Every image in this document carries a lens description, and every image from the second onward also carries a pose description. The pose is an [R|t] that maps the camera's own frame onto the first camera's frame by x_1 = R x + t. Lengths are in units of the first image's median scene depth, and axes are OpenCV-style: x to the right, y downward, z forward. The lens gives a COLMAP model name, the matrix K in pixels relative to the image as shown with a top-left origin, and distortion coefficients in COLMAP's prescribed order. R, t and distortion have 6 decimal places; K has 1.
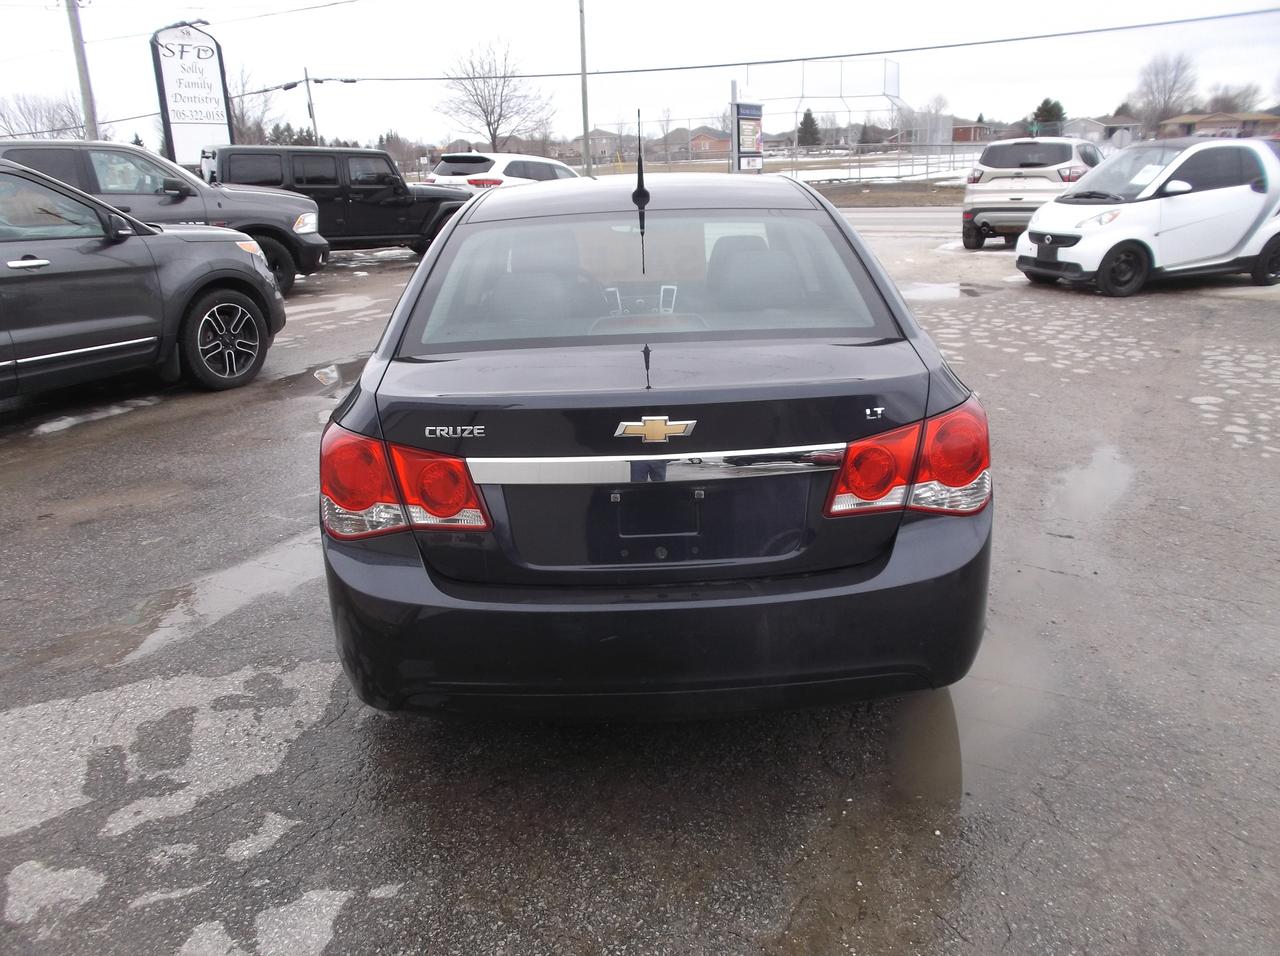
lens RADIAL K [[1024.3, 0, 646.6], [0, 1024.3, 477.4], [0, 0, 1]] dist [-0.037332, 0.020115]
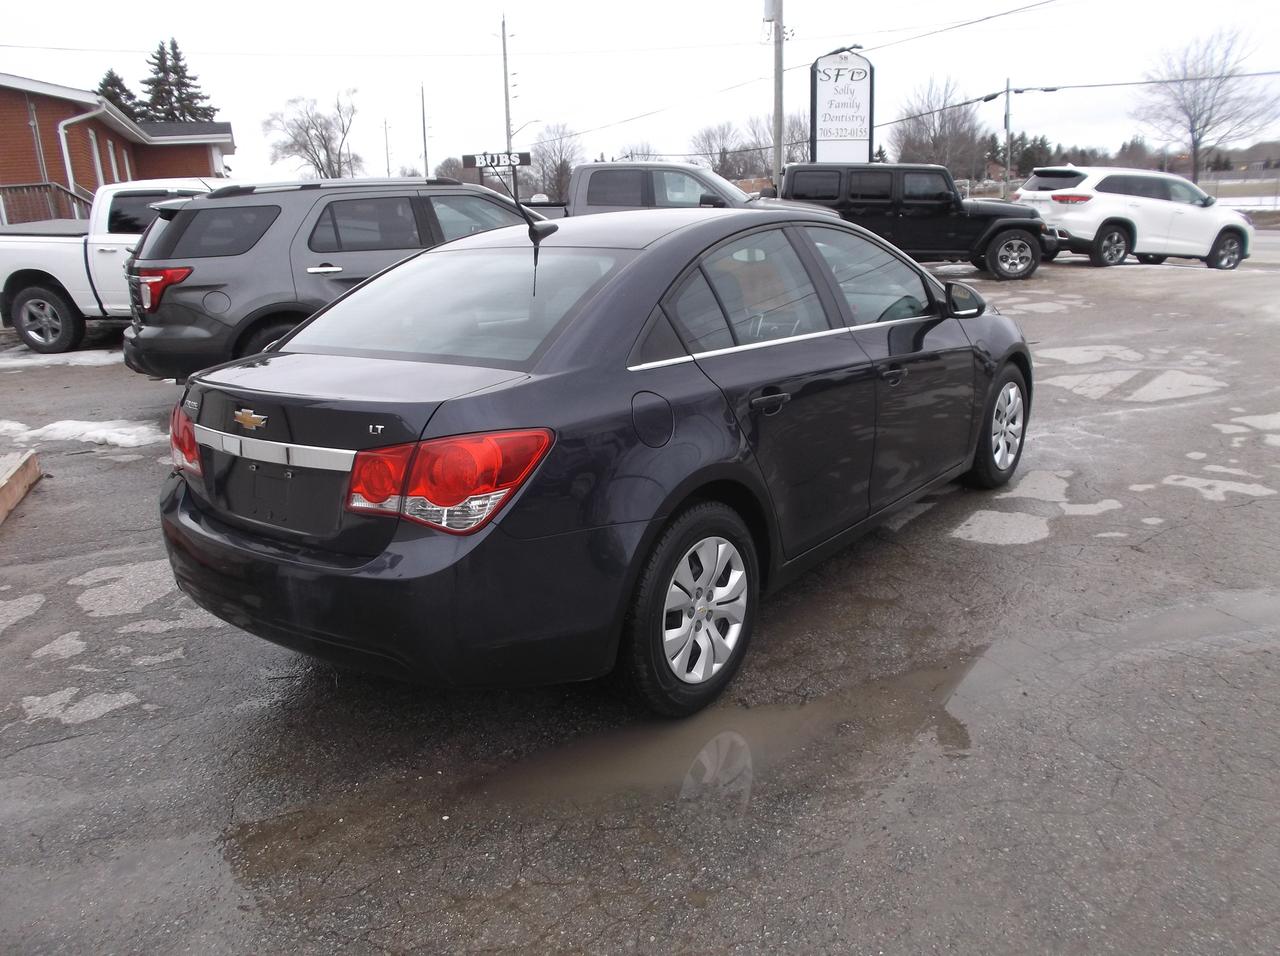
lens RADIAL K [[1024.3, 0, 646.6], [0, 1024.3, 477.4], [0, 0, 1]] dist [-0.037332, 0.020115]
pose [[0.781112, 0.166750, -0.601713, 0.833646], [-0.171200, 0.983945, 0.050432, -0.085403], [0.600462, 0.063620, 0.797118, 0.176124]]
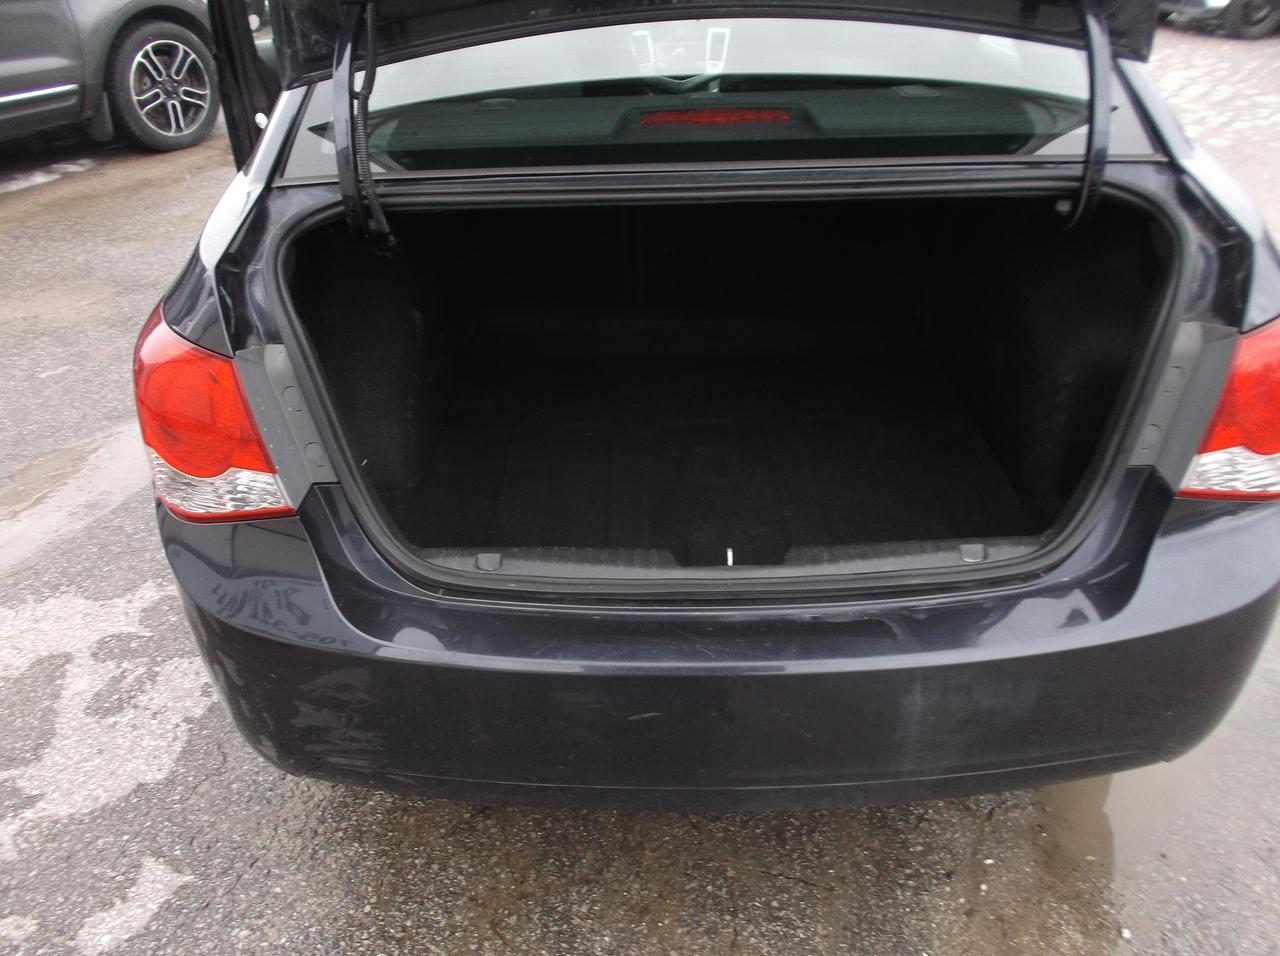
lens RADIAL K [[1024.3, 0, 646.6], [0, 1024.3, 477.4], [0, 0, 1]] dist [-0.037332, 0.020115]
pose [[0.999684, 0.018381, -0.017156, -0.019520], [-0.013670, 0.970000, 0.242719, -0.079407], [0.021103, -0.242408, 0.969945, 0.331840]]
